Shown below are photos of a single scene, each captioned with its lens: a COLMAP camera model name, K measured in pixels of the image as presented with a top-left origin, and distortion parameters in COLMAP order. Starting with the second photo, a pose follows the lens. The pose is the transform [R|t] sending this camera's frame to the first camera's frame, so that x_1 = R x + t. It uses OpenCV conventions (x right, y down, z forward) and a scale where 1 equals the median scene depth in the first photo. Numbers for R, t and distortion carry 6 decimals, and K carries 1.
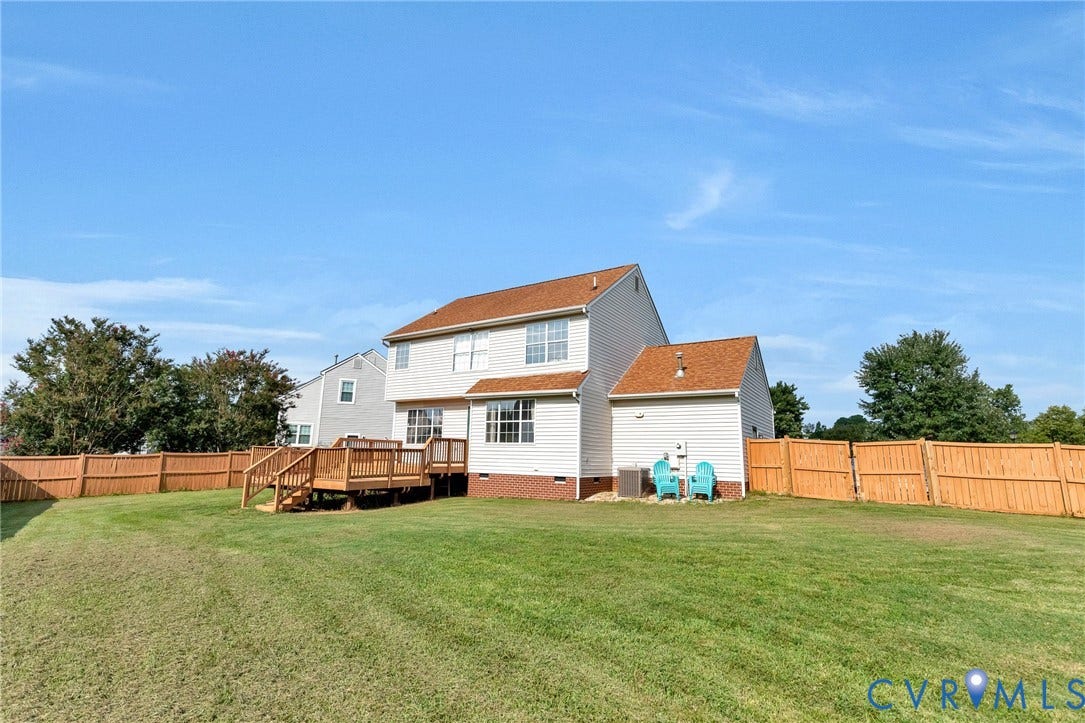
lens RADIAL K [[501.3, 0, 541.2], [0, 501.3, 364.2], [0, 0, 1]] dist [0.011001, -0.000310]
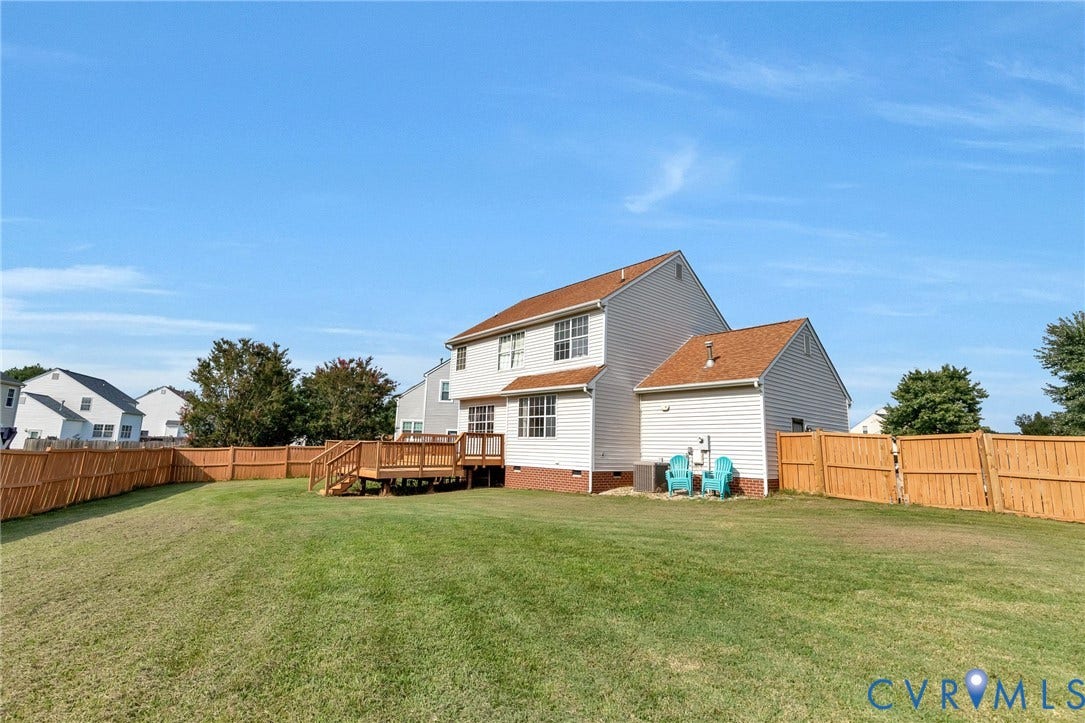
lens RADIAL K [[501.3, 0, 541.2], [0, 501.3, 364.2], [0, 0, 1]] dist [0.011001, -0.000310]
pose [[0.959905, -0.042031, -0.277158, 0.223831], [0.044537, 0.999004, 0.002750, 0.002556], [0.276766, -0.014983, 0.960820, 0.003373]]
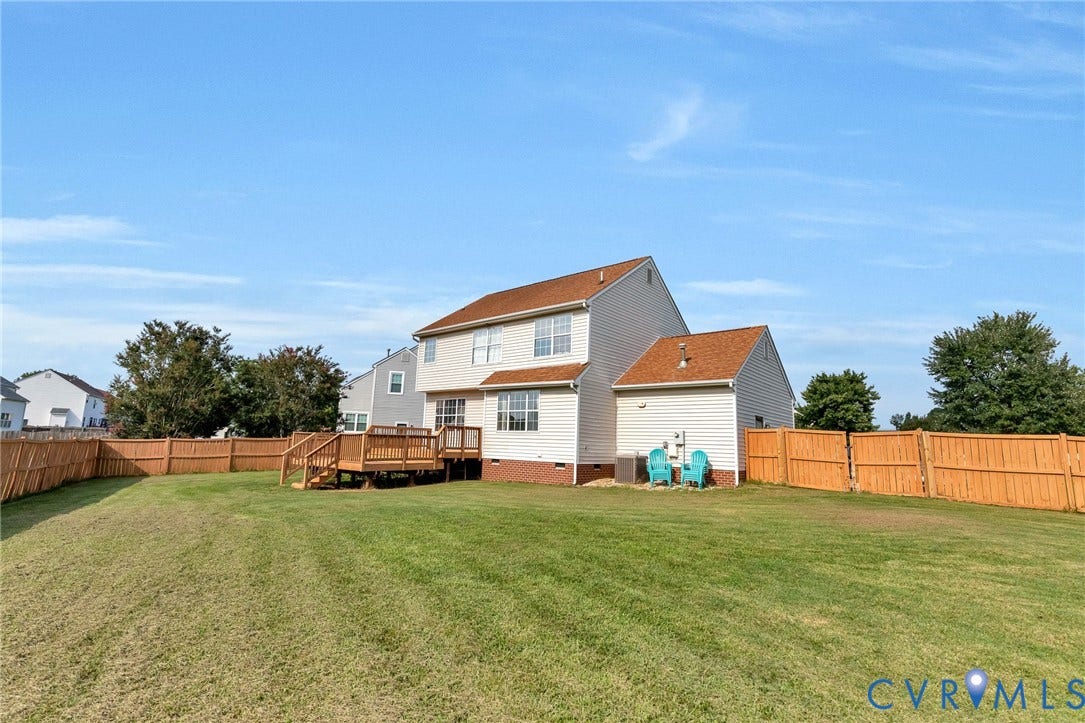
lens RADIAL K [[501.3, 0, 541.2], [0, 501.3, 364.2], [0, 0, 1]] dist [0.011001, -0.000310]
pose [[0.991009, -0.010380, -0.133391, 0.121828], [0.013055, 0.999731, 0.019189, -0.004680], [0.133156, -0.020757, 0.990878, -0.045275]]
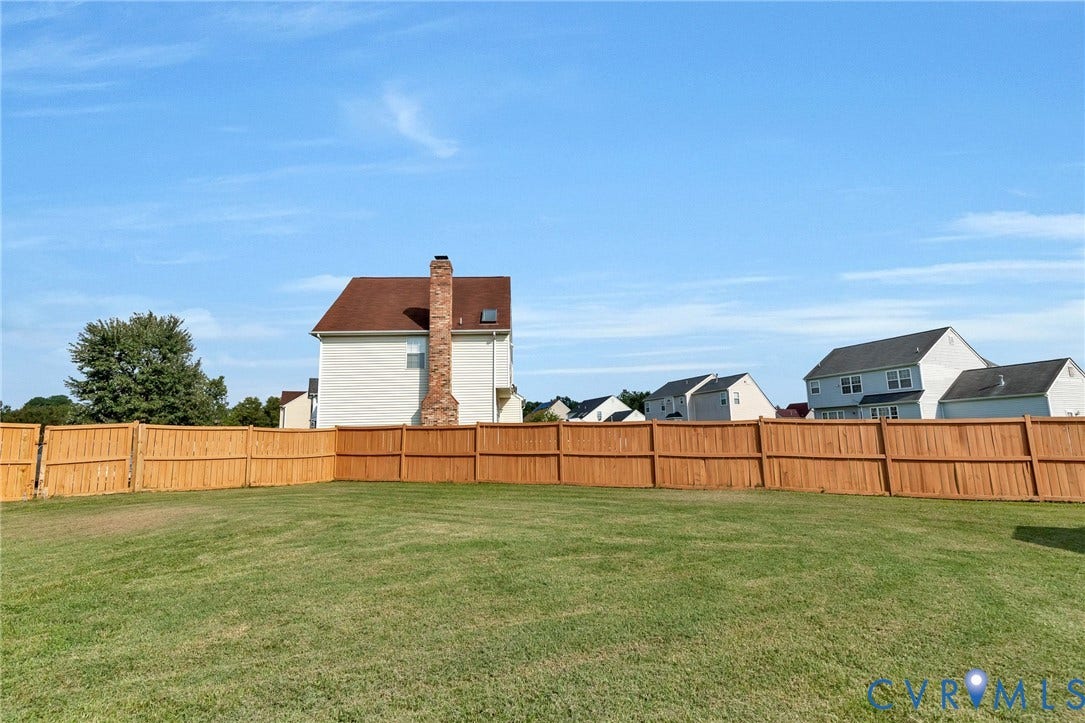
lens RADIAL K [[501.3, 0, 541.2], [0, 501.3, 364.2], [0, 0, 1]] dist [0.011001, -0.000310]
pose [[0.249513, 0.121810, 0.960680, 0.023541], [-0.150308, 0.984905, -0.085843, 0.007983], [-0.956635, -0.122979, 0.264056, 0.037098]]
